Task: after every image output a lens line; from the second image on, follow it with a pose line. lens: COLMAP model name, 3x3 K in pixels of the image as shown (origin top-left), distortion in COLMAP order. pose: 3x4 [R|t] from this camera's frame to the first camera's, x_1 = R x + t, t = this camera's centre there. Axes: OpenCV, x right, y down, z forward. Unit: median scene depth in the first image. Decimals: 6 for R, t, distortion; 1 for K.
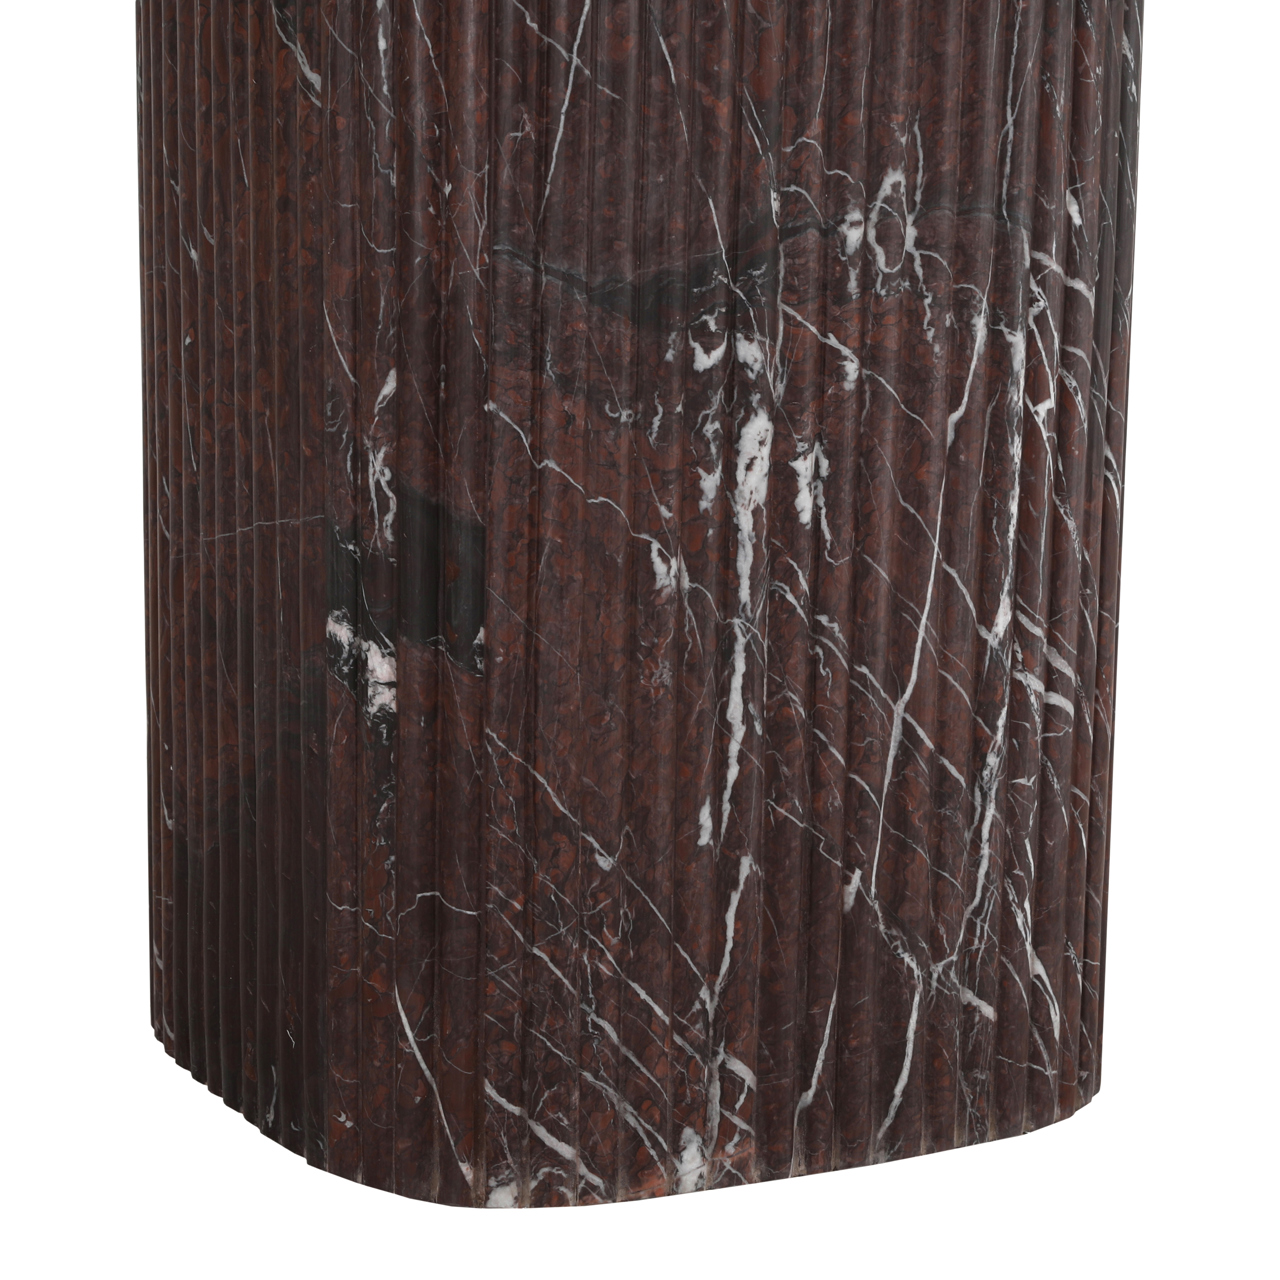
lens RADIAL K [[3345.8, 0, 624.7], [0, 3345.8, 715.4], [0, 0, 1]] dist [0.036938, 0.000000]
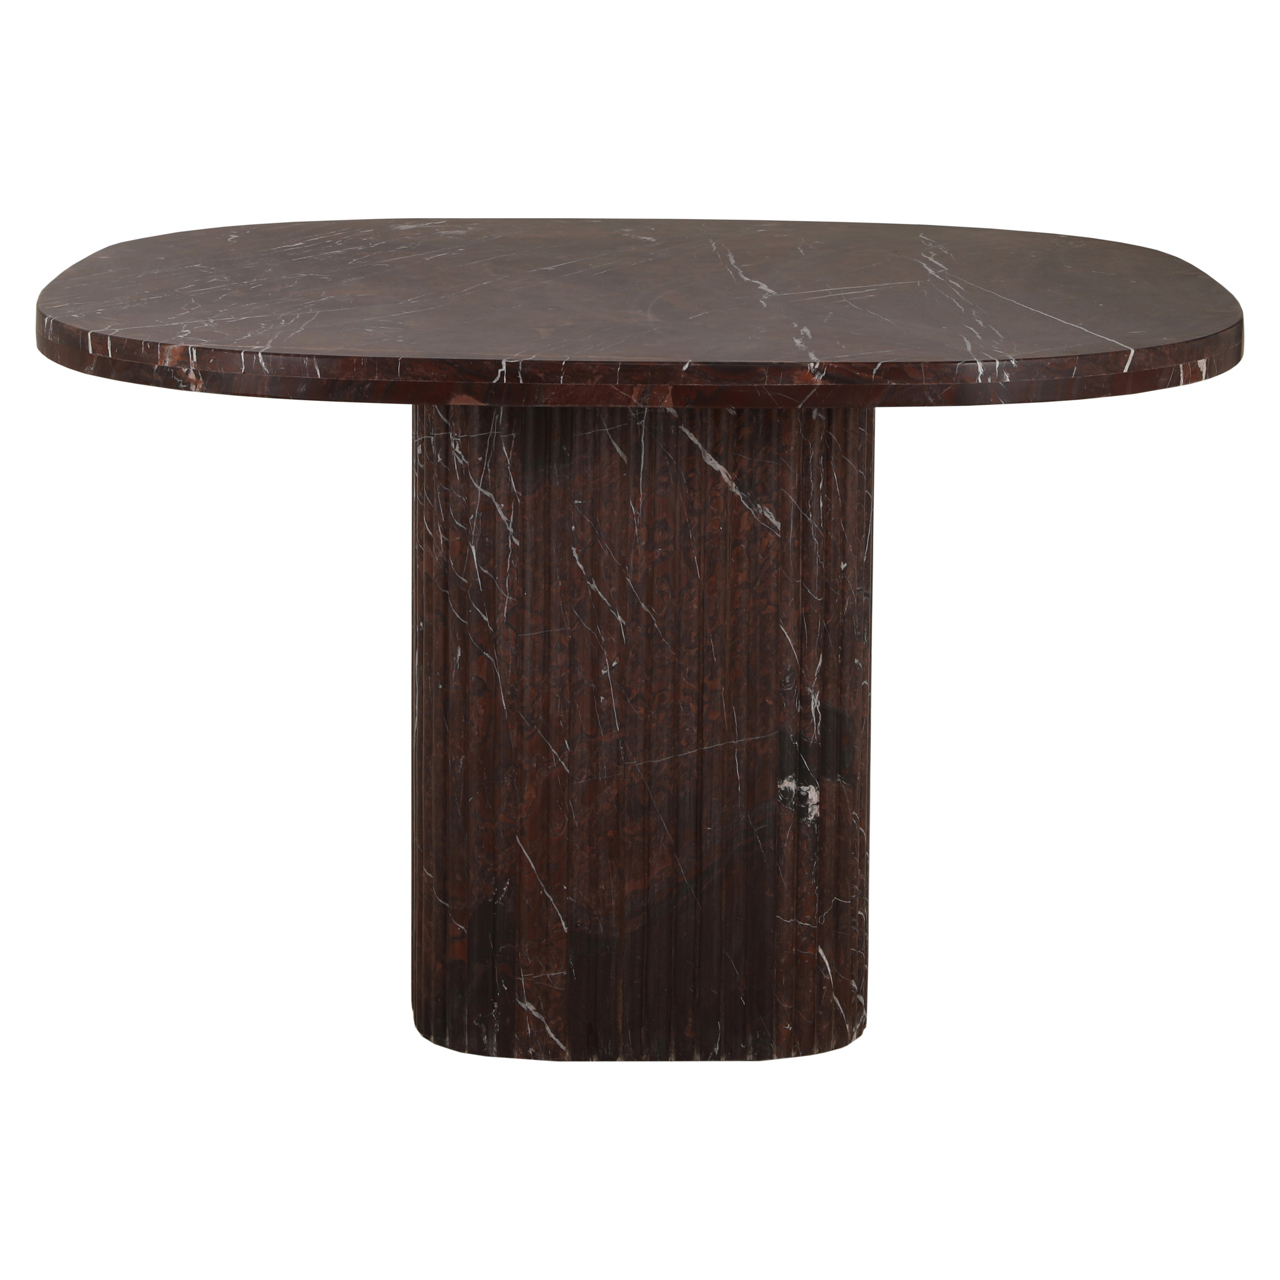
lens RADIAL K [[3716.0, 0, 637.7], [0, 3716.0, 538.7], [0, 0, 1]] dist [0.179047, 0.000000]
pose [[0.421106, -0.171640, 0.890623, -2.123468], [0.180545, 0.978144, 0.103141, -0.423992], [-0.888861, 0.117364, 0.442891, 0.063696]]
